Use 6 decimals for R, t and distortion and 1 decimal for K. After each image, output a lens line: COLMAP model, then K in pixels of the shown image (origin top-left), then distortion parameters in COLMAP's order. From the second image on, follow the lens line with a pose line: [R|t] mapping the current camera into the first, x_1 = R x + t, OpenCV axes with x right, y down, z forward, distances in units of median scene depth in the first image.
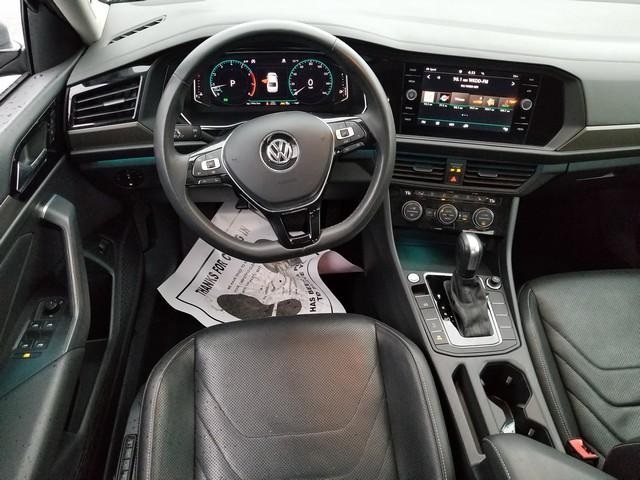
lens RADIAL K [[537.4, 0, 321.3], [0, 537.4, 246.6], [0, 0, 1]] dist [0.089548, -0.106803]
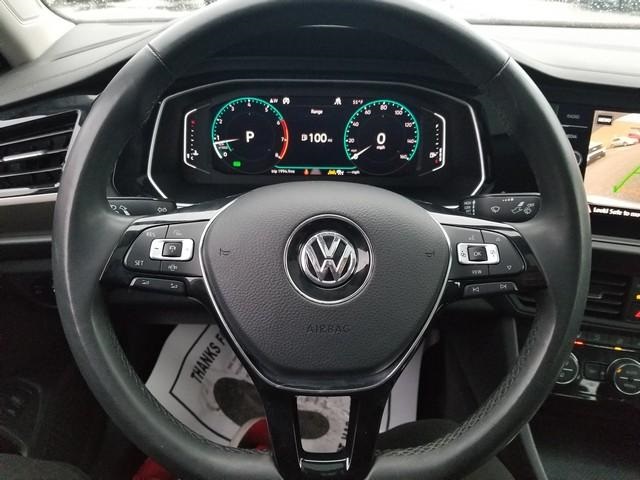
lens RADIAL K [[537.4, 0, 320.9], [0, 537.4, 243.0], [0, 0, 1]] dist [0.089548, -0.106803]
pose [[0.997518, 0.033609, -0.061880, -0.045999], [-0.043730, 0.984428, -0.170263, -0.090559], [0.055195, 0.172546, 0.983454, 0.447349]]
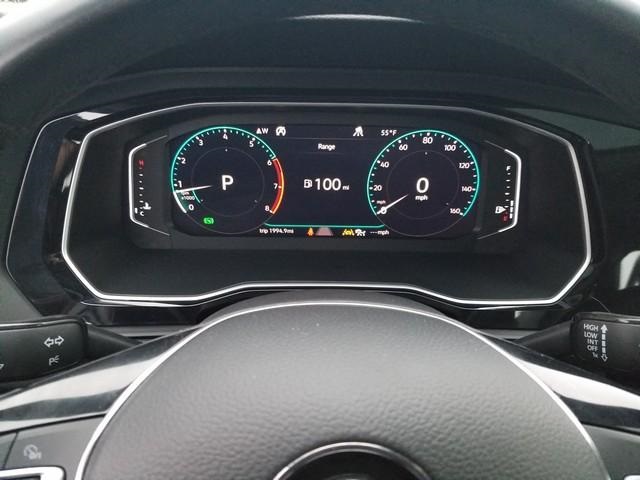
lens RADIAL K [[537.4, 0, 316.8], [0, 537.4, 238.8], [0, 0, 1]] dist [0.089548, -0.106803]
pose [[0.995605, 0.039828, -0.084764, -0.062849], [-0.053379, 0.984990, -0.164152, -0.199861], [0.076954, 0.167956, 0.982786, 0.625294]]
